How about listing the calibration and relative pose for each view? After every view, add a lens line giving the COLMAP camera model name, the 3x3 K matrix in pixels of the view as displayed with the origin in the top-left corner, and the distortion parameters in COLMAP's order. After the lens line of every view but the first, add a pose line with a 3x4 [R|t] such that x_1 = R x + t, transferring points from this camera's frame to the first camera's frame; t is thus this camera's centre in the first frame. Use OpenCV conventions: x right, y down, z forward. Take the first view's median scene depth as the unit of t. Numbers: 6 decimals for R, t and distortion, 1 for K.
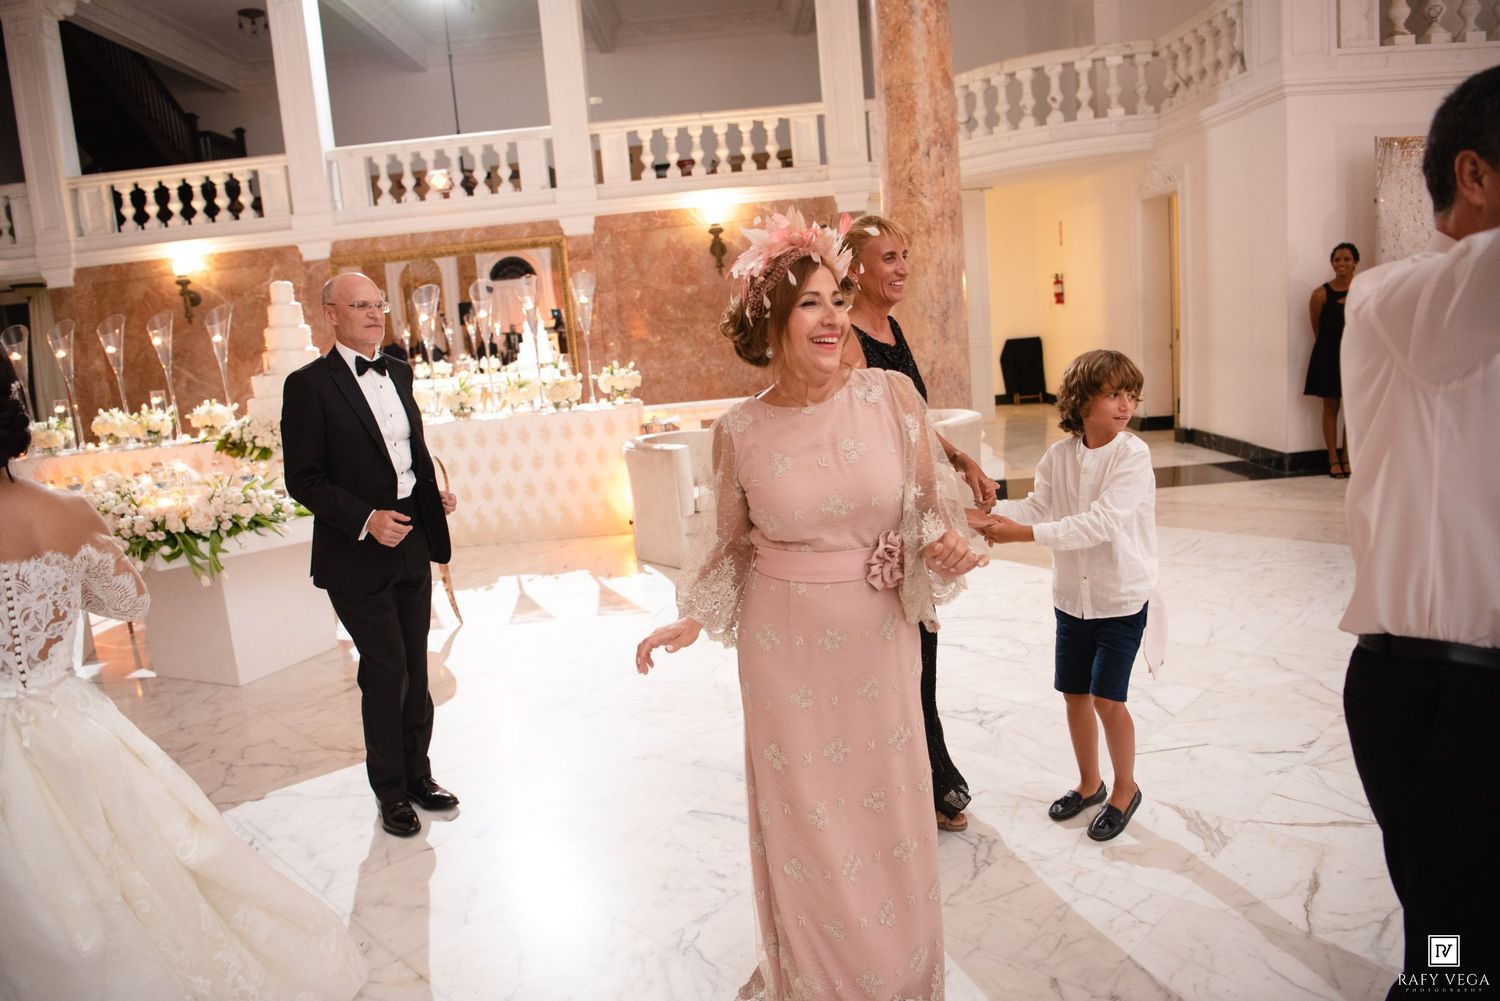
lens RADIAL K [[1033.9, 0, 747.0], [0, 1033.9, 485.0], [0, 0, 1]] dist [-0.056191, -0.000215]
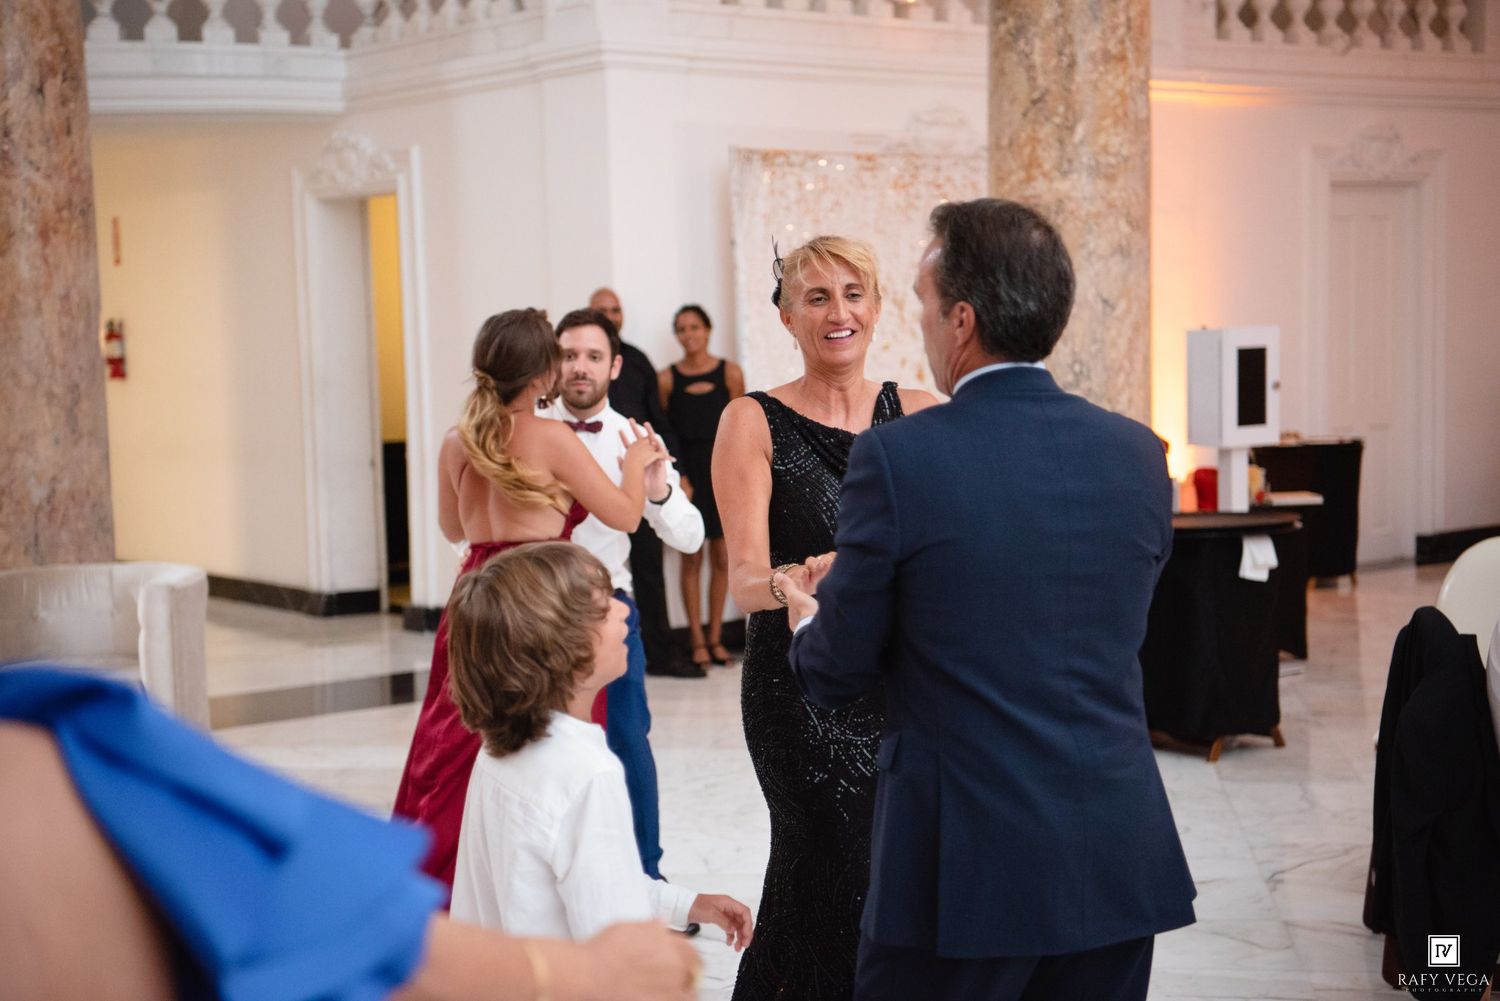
lens RADIAL K [[2341.6, 0, 750.0], [0, 2341.6, 500.5], [0, 0, 1]] dist [0.198529, 0.120631]
pose [[0.789229, 0.014326, 0.613932, -0.289255], [0.062018, 0.992757, -0.102892, 0.039980], [-0.610960, 0.119280, 0.782624, -0.173493]]
